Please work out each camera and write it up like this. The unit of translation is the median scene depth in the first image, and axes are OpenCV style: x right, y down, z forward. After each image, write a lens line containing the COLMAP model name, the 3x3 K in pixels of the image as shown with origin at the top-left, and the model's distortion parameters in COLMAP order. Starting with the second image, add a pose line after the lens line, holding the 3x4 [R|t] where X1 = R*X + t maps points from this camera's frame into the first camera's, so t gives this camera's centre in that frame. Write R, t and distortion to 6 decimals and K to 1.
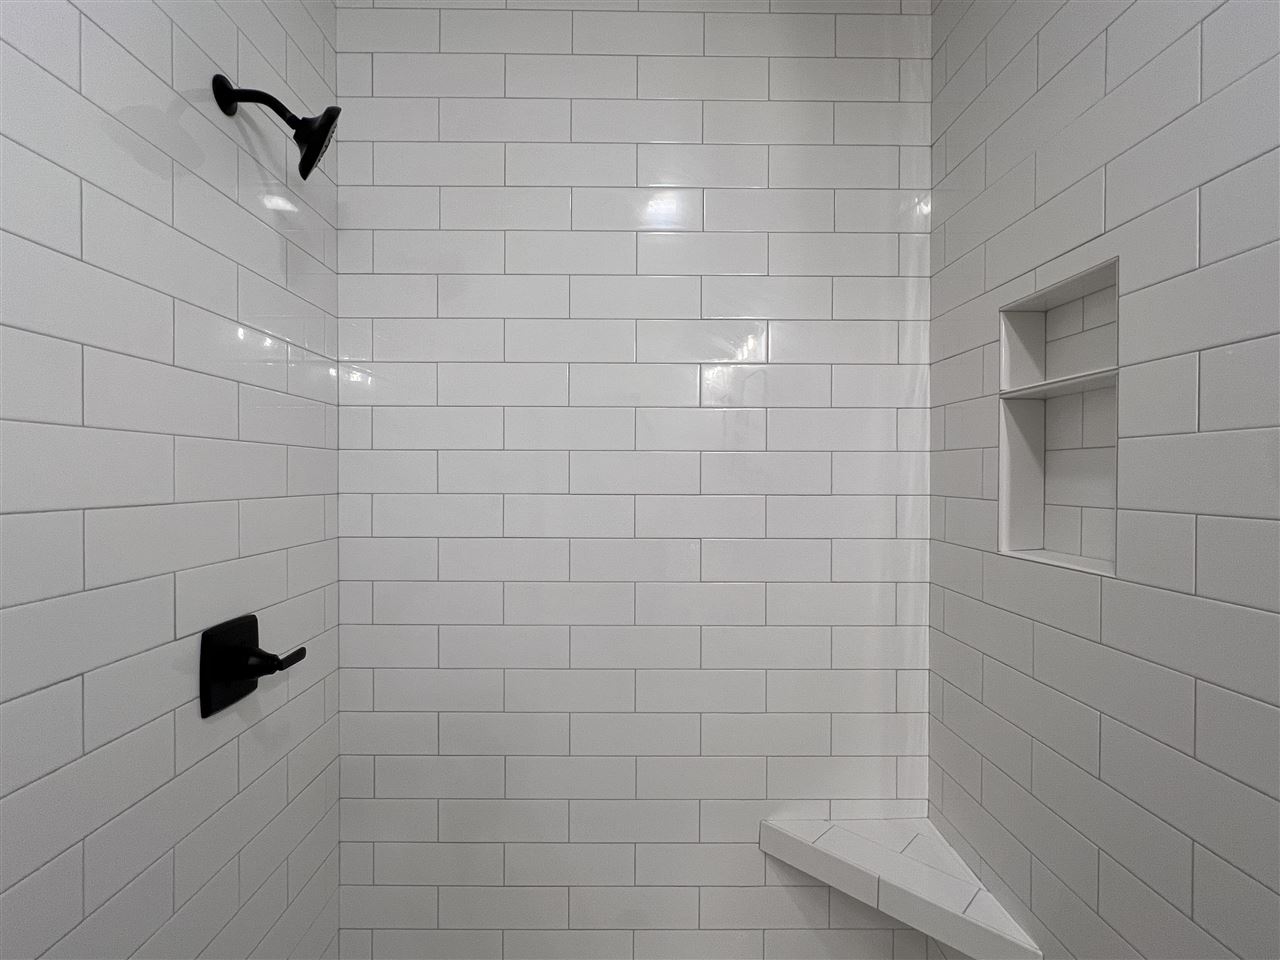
lens RADIAL K [[619.1, 0, 637.1], [0, 619.1, 480.4], [0, 0, 1]] dist [-0.005870, 0.002161]
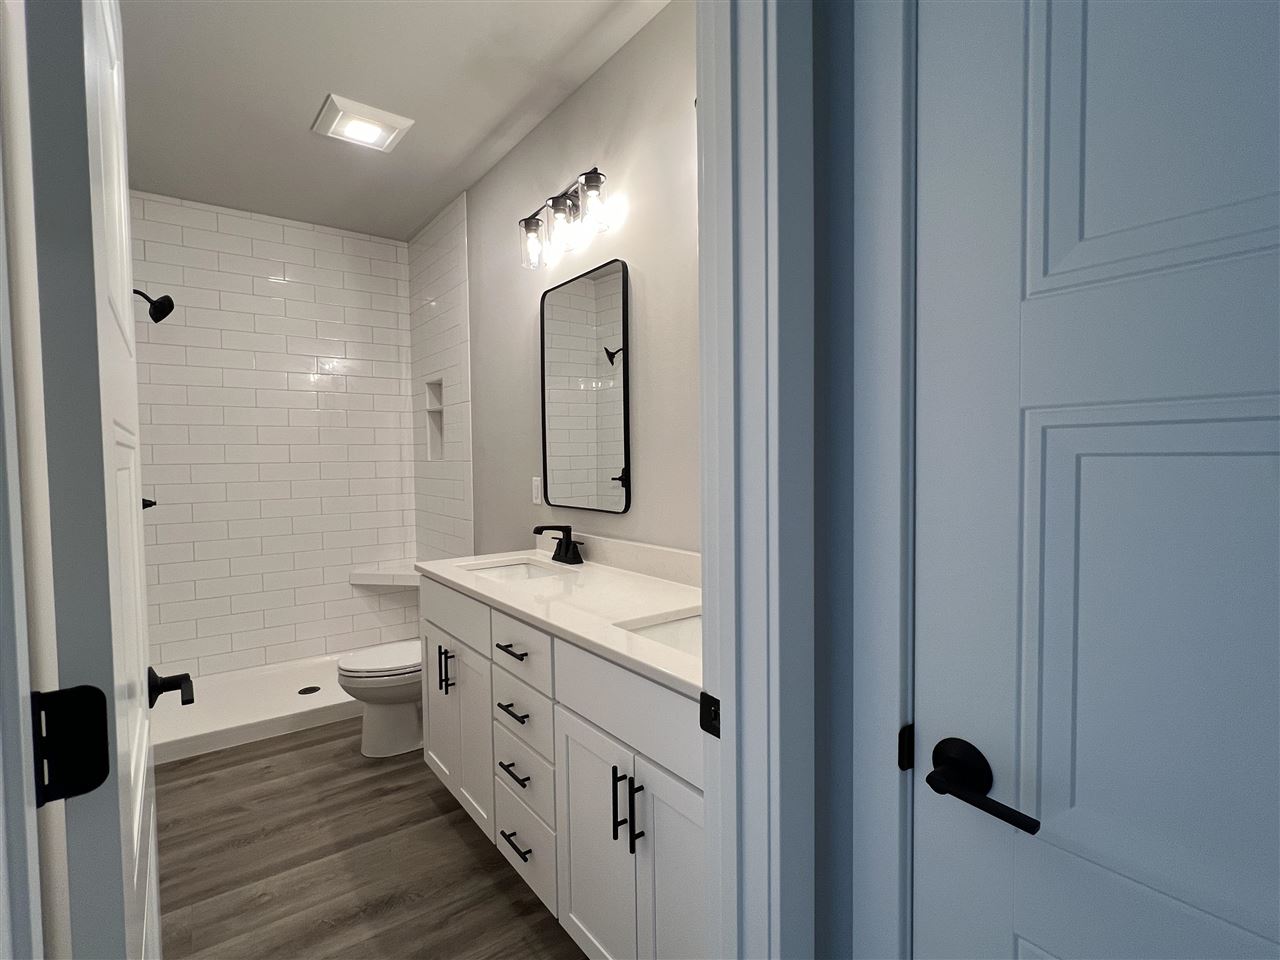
lens RADIAL K [[619.1, 0, 645.1], [0, 619.1, 482.8], [0, 0, 1]] dist [-0.005870, 0.002161]
pose [[0.800321, -0.036564, 0.598455, -0.339502], [0.017950, 0.999153, 0.037041, 0.108574], [-0.599303, -0.018902, 0.800299, -1.769775]]
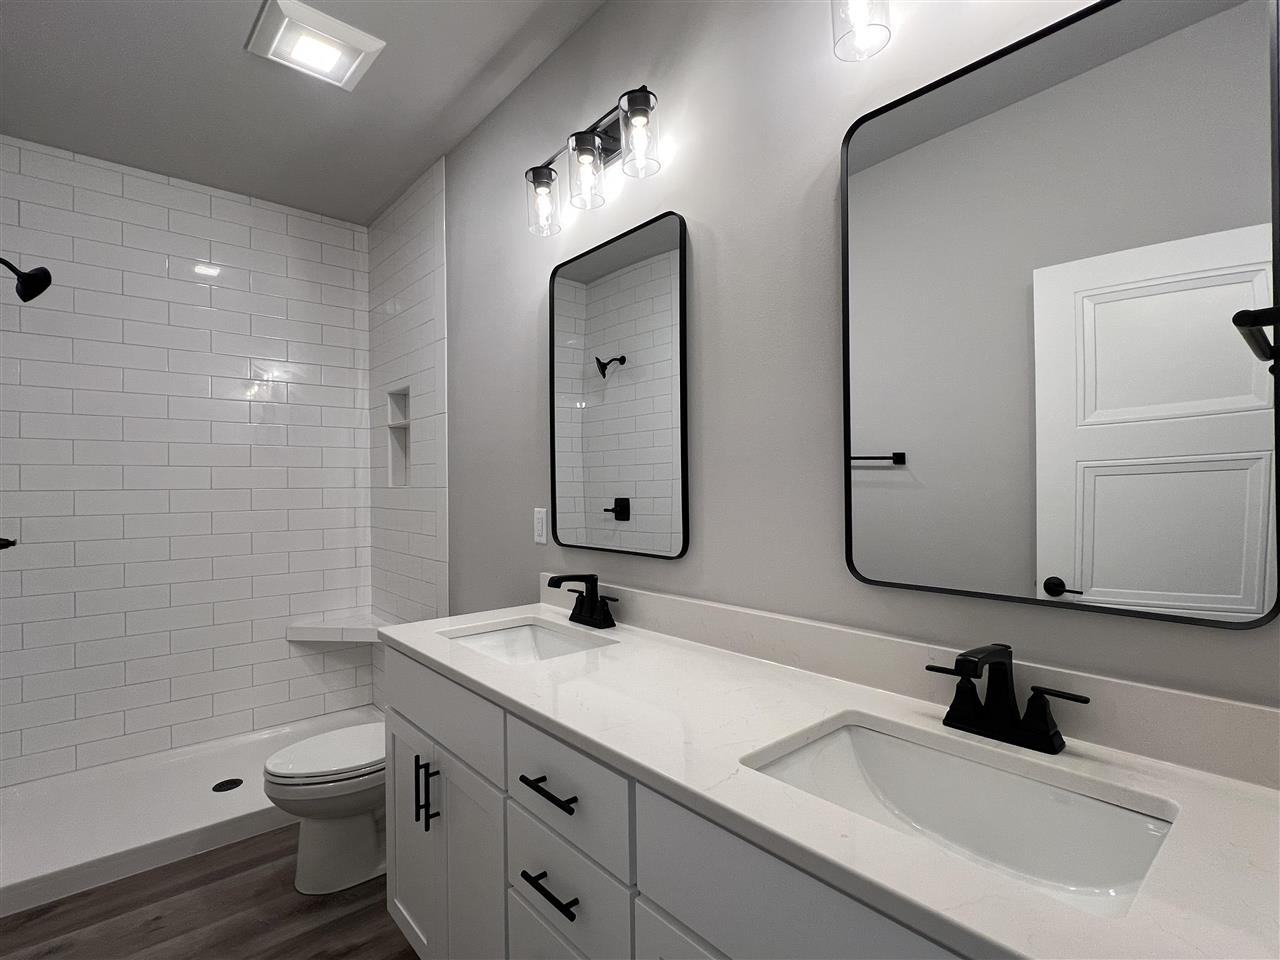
lens RADIAL K [[619.1, 0, 642.9], [0, 619.1, 486.4], [0, 0, 1]] dist [-0.005870, 0.002161]
pose [[0.756451, -0.009997, 0.653974, -0.243418], [0.015754, 0.999872, -0.002938, 0.112567], [-0.653861, 0.012525, 0.756511, -1.333901]]
